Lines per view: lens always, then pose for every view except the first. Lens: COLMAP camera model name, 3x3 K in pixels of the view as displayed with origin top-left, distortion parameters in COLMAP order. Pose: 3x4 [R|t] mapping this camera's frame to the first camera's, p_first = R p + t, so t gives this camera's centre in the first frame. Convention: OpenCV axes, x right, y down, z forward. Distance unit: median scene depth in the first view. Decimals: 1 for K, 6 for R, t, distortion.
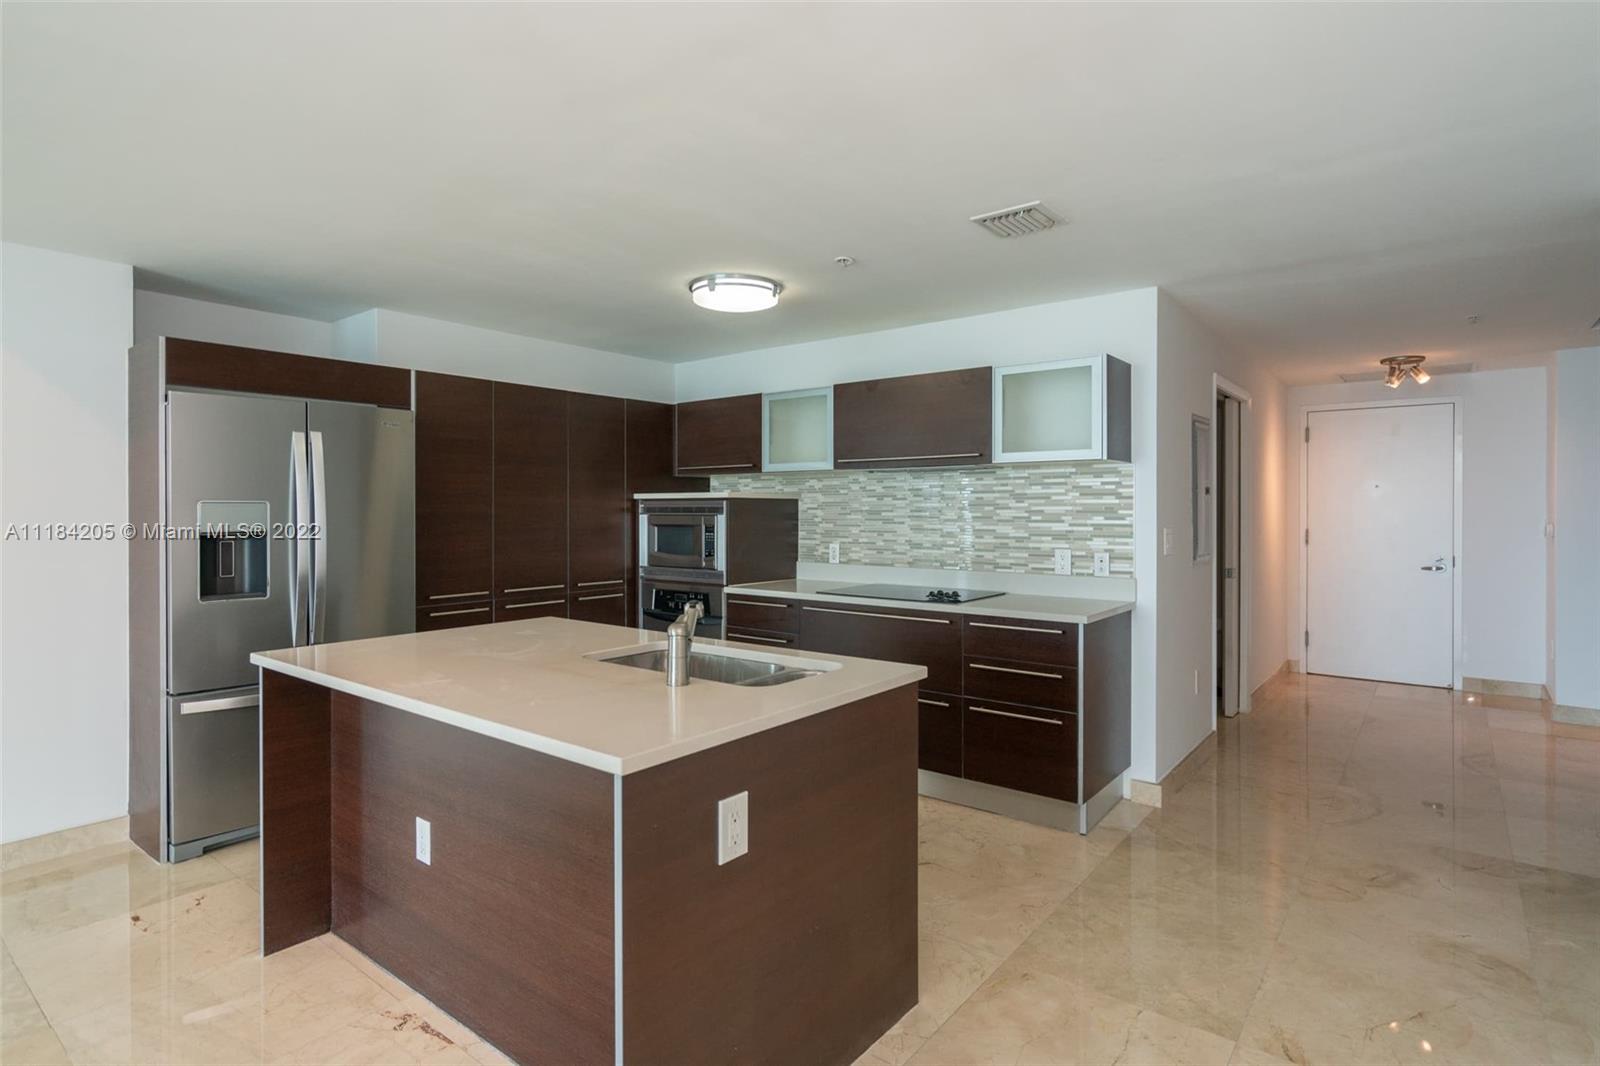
lens RADIAL K [[828.4, 0, 793.0], [0, 828.4, 512.7], [0, 0, 1]] dist [0.005018, 0.000861]
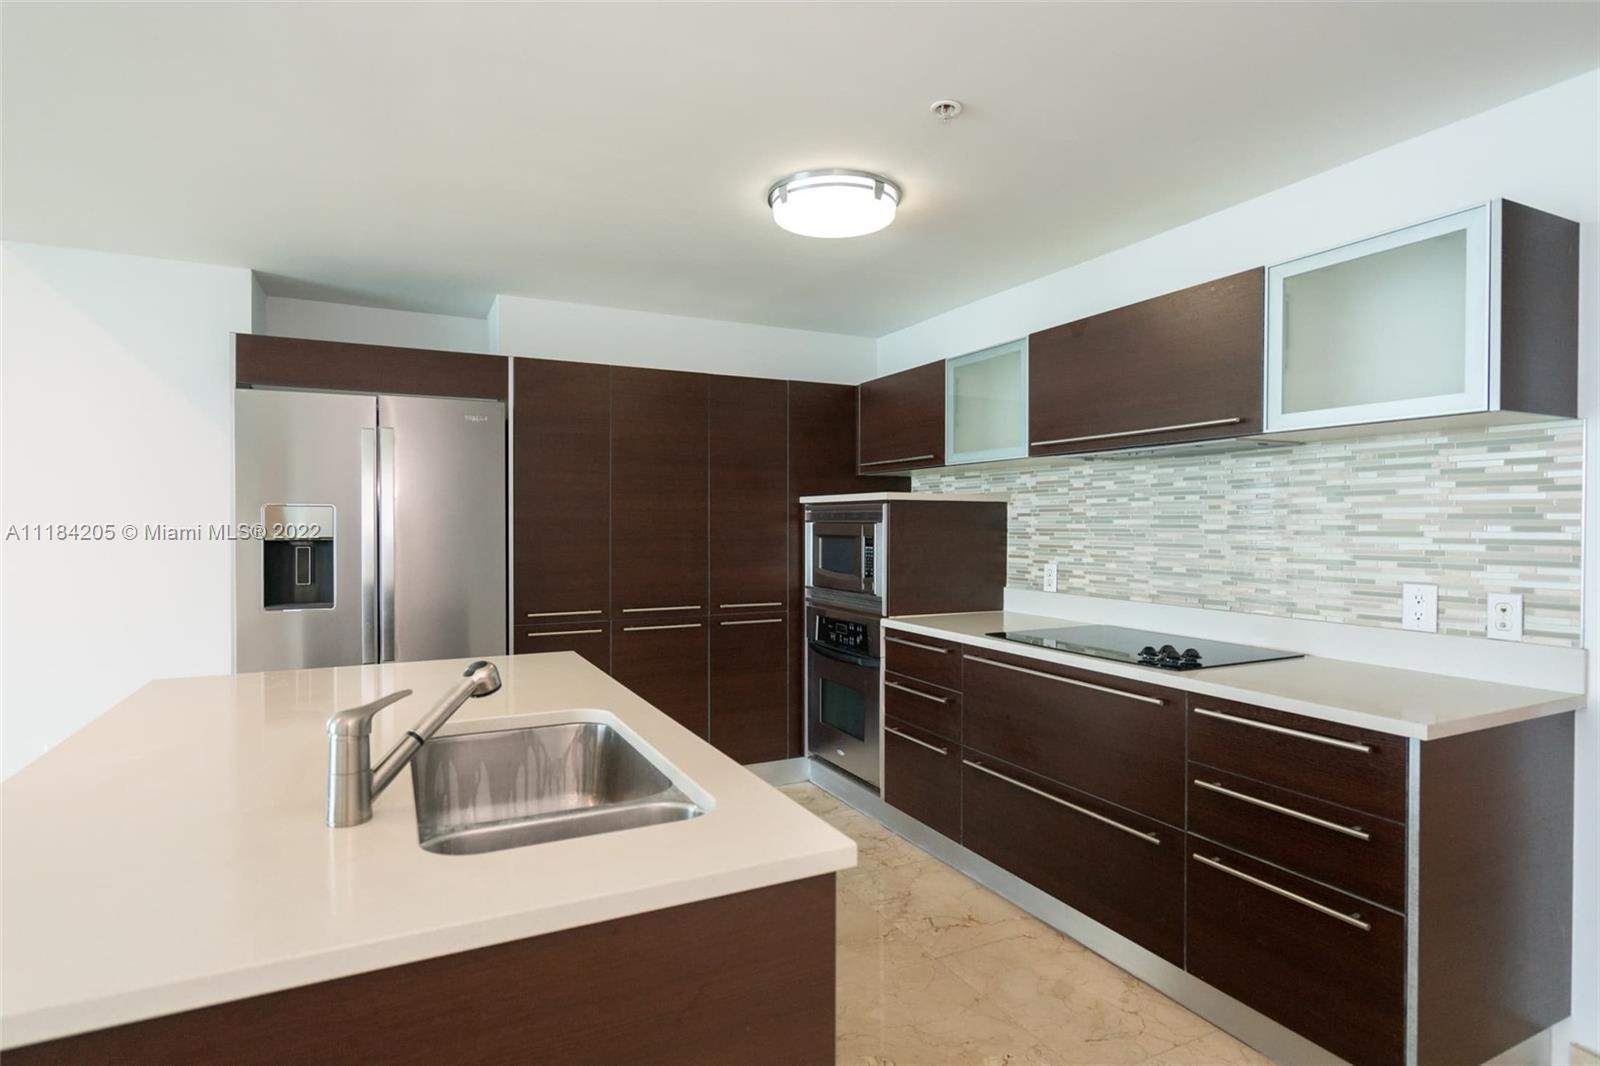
lens RADIAL K [[828.9, 0, 784.9], [0, 828.9, 531.4], [0, 0, 1]] dist [0.004423, 0.001973]
pose [[0.903688, 0.006099, -0.428148, 0.165901], [-0.002996, 0.999964, 0.007921, 0.005105], [0.428181, -0.005875, 0.903674, 0.292732]]
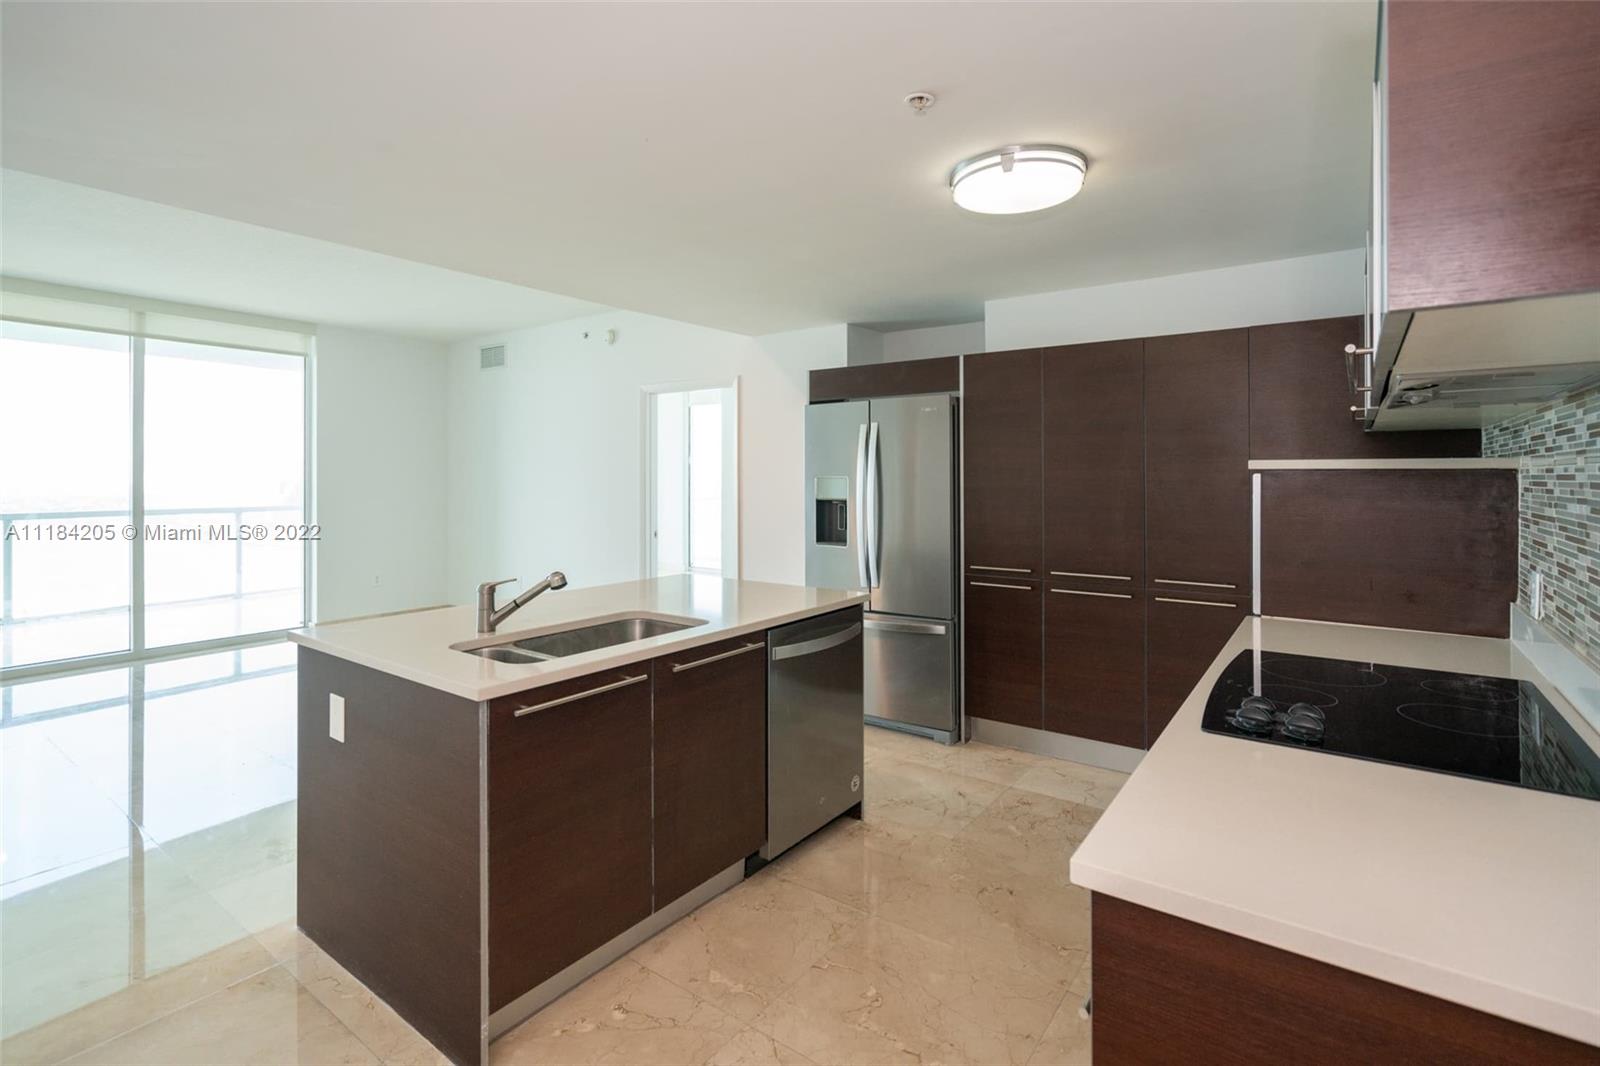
lens RADIAL K [[768.4, 0, 790.6], [0, 768.4, 474.3], [0, 0, 1]] dist [-0.000814, 0.000185]
pose [[0.024010, 0.001170, -0.999711, 0.489652], [-0.000217, 0.999999, 0.001166, -0.015537], [0.999712, 0.000189, 0.024010, 0.674849]]
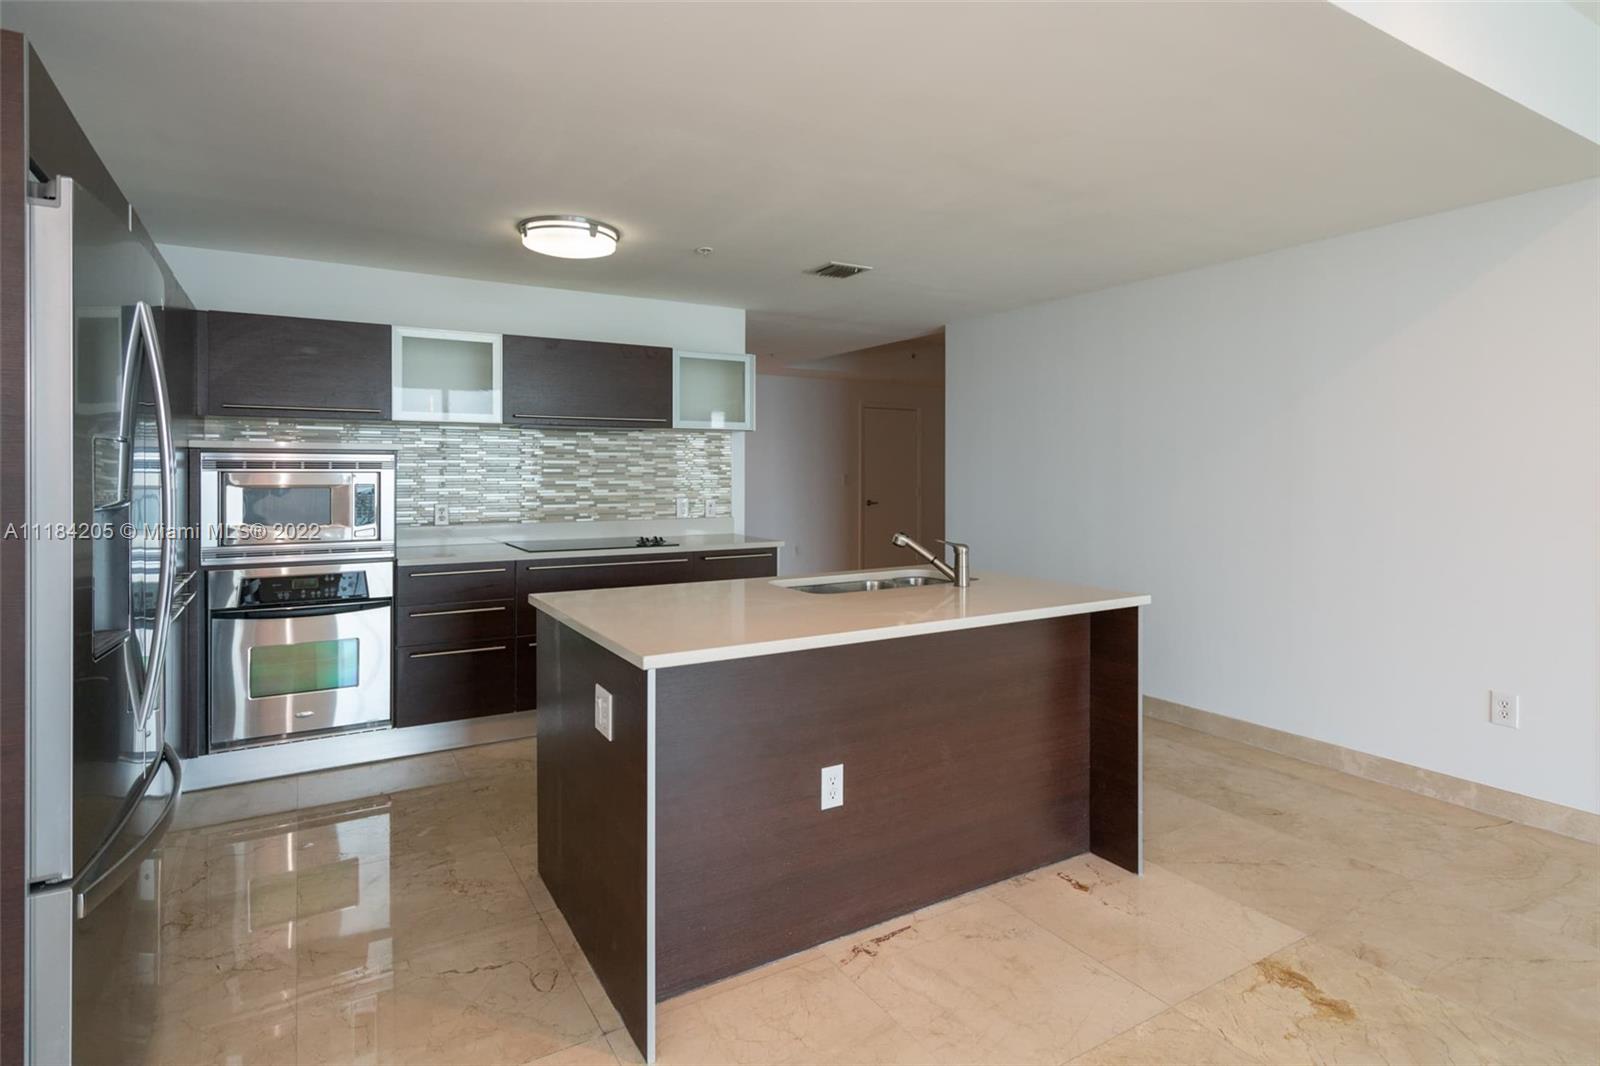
lens RADIAL K [[831.9, 0, 795.0], [0, 831.9, 473.3], [0, 0, 1]] dist [-0.000960, -0.000087]
pose [[0.359877, -0.002138, 0.932997, -0.736332], [0.003582, 0.999993, 0.000910, 0.005286], [-0.932993, 0.003014, 0.359882, 0.351718]]
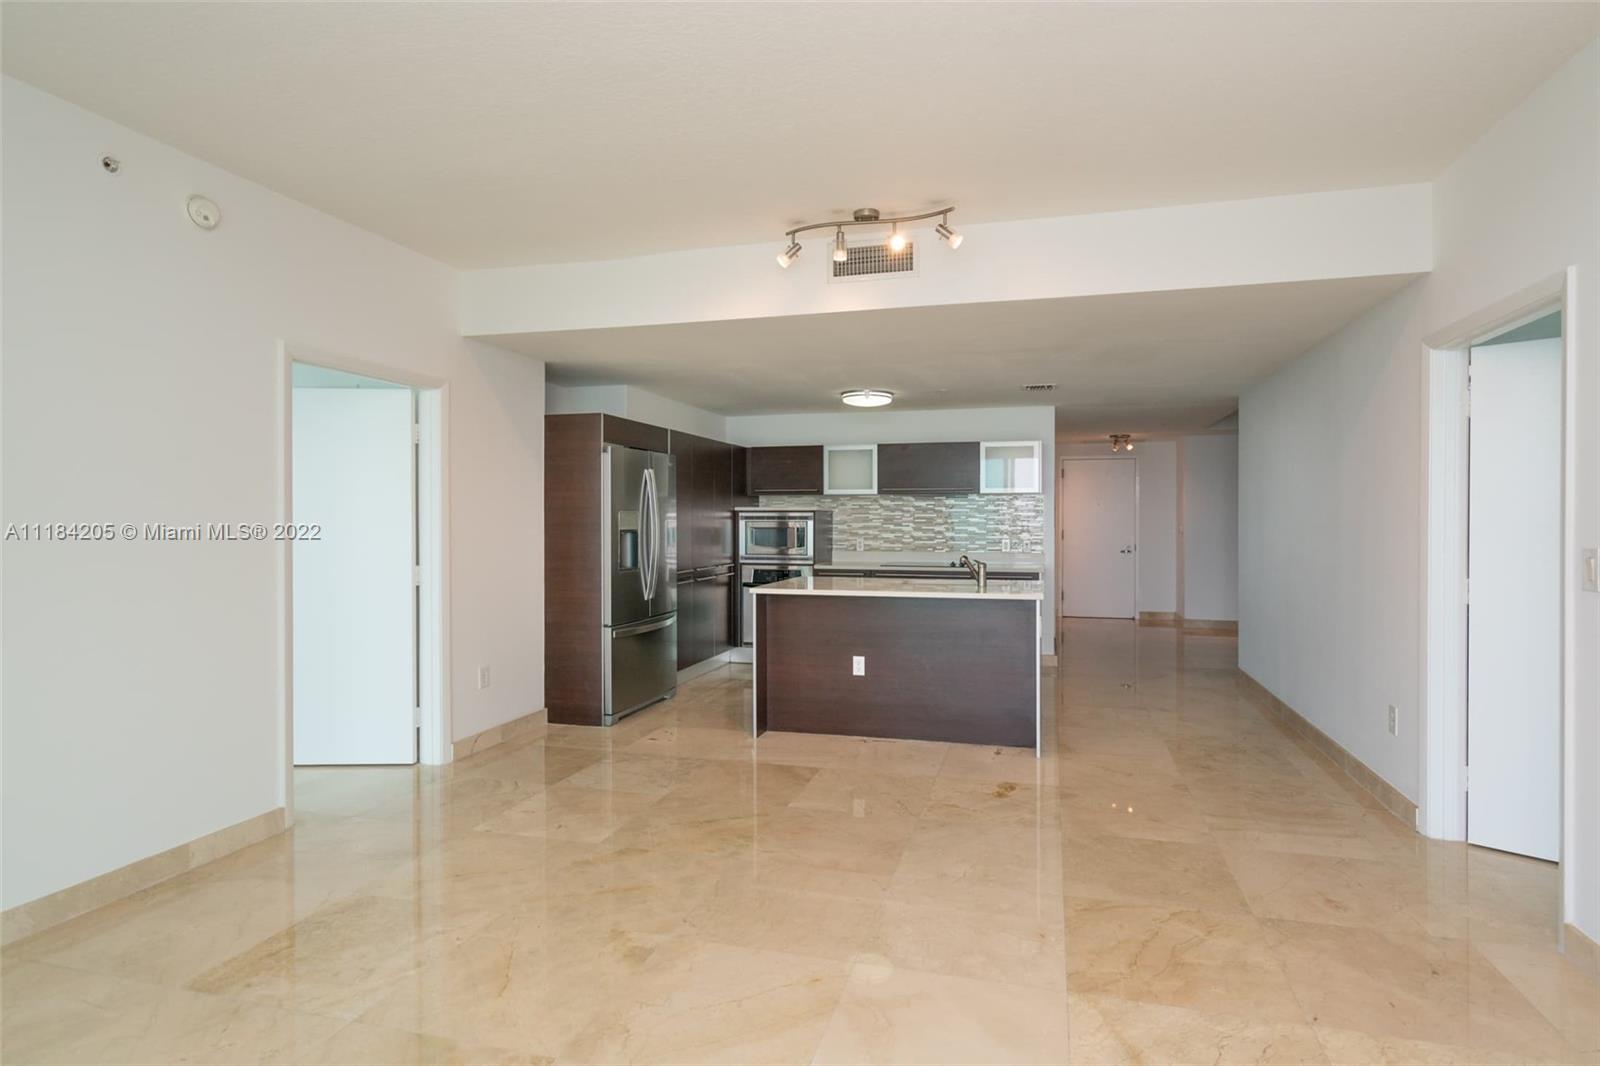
lens RADIAL K [[822.9, 0, 823.2], [0, 822.9, 528.5], [0, 0, 1]] dist [0.002408, 0.000705]
pose [[0.920400, -0.003915, 0.390958, -0.727717], [0.001148, 0.999973, 0.007310, 0.005657], [-0.390976, -0.006279, 0.920379, -0.517690]]
